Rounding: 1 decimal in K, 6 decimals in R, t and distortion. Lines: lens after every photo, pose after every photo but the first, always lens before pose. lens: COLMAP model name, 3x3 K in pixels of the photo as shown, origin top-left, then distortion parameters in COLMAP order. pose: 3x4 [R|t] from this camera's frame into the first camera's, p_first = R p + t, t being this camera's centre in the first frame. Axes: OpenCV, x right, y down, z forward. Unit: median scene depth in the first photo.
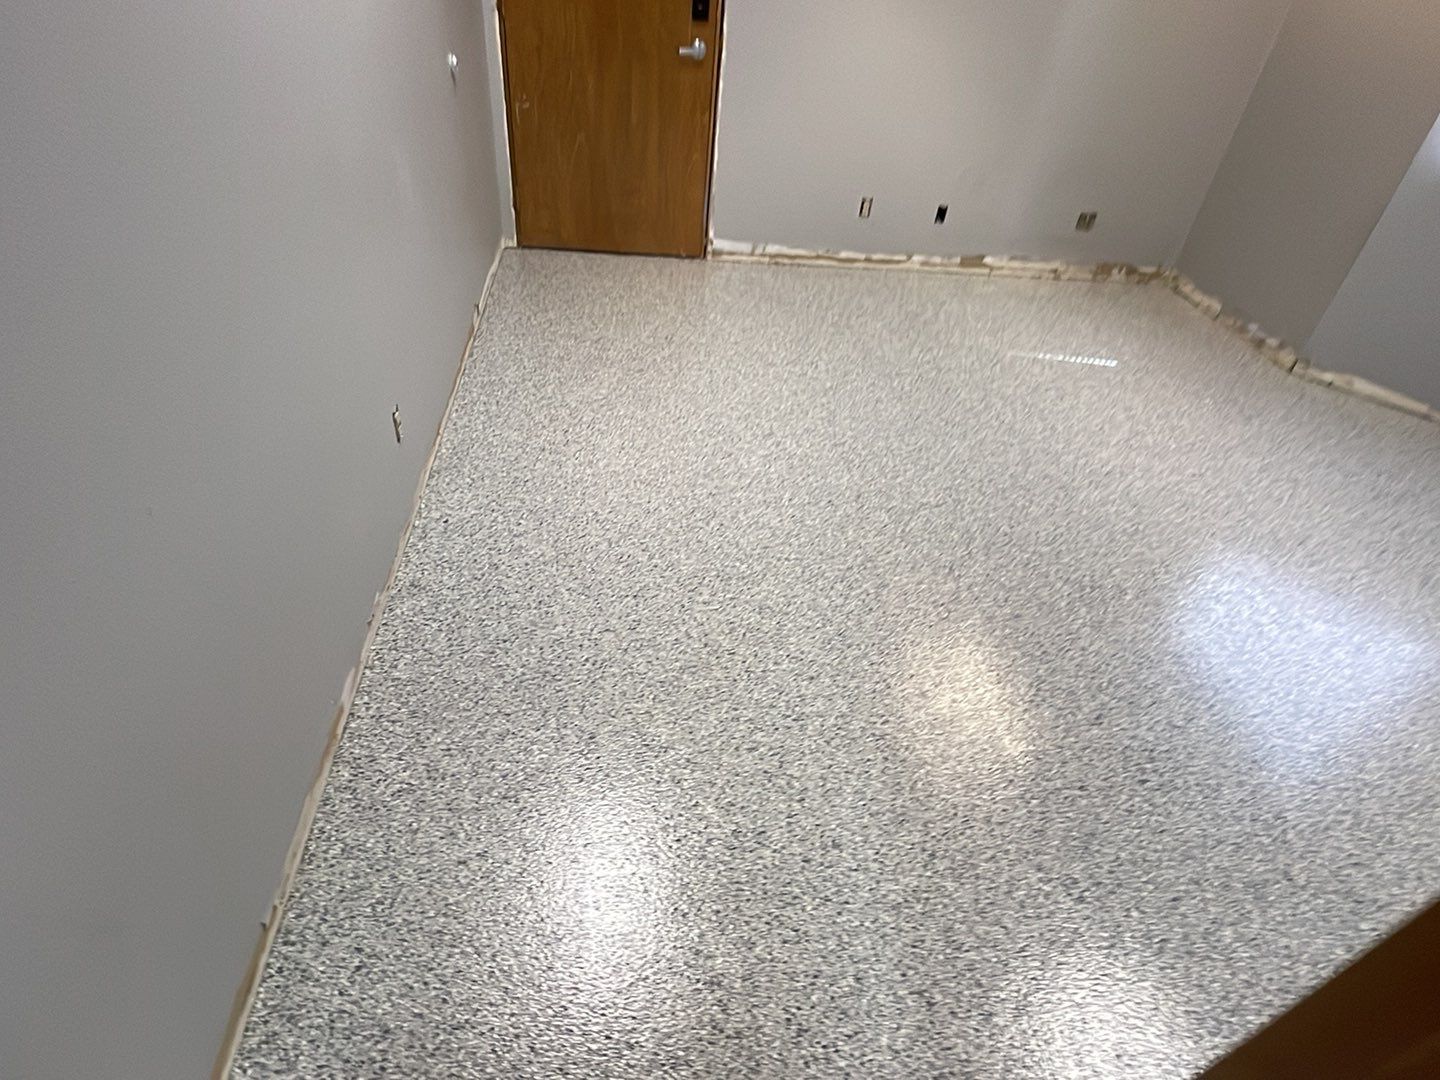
lens RADIAL K [[769.3, 0, 717.3], [0, 769.3, 543.0], [0, 0, 1]] dist [0.054516, -0.051121]
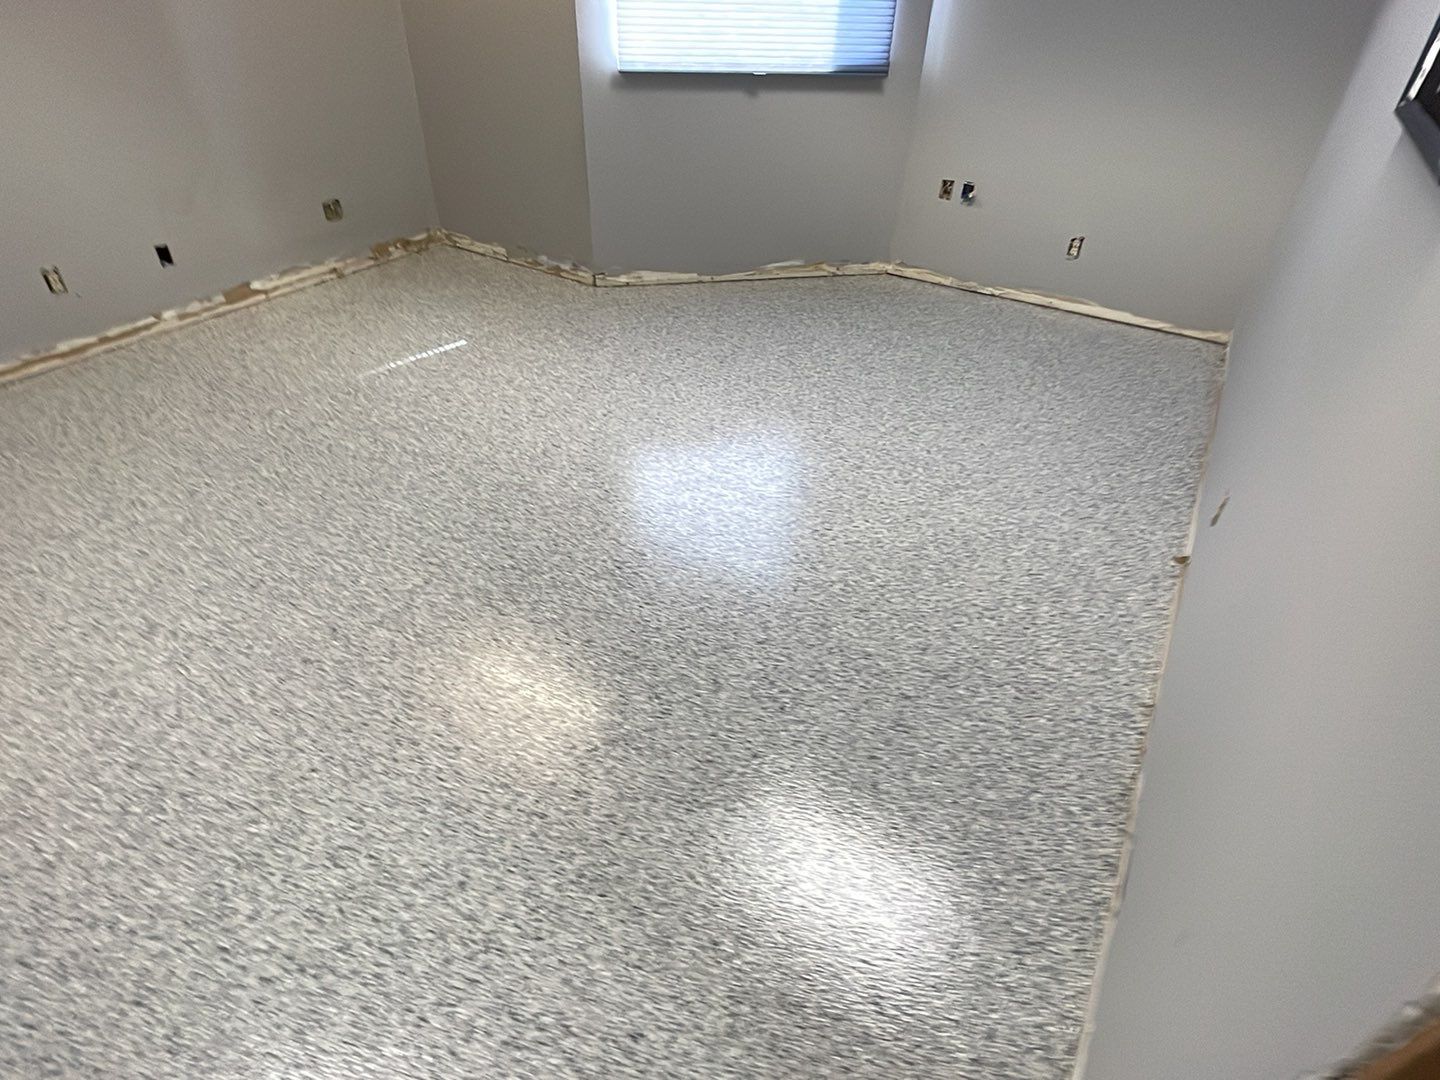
lens RADIAL K [[769.3, 0, 717.3], [0, 769.3, 543.0], [0, 0, 1]] dist [0.054516, -0.051121]
pose [[0.599988, -0.544910, 0.585737, 0.004868], [0.520675, 0.821848, 0.231220, -0.101163], [-0.607381, 0.166250, 0.776820, 0.131910]]
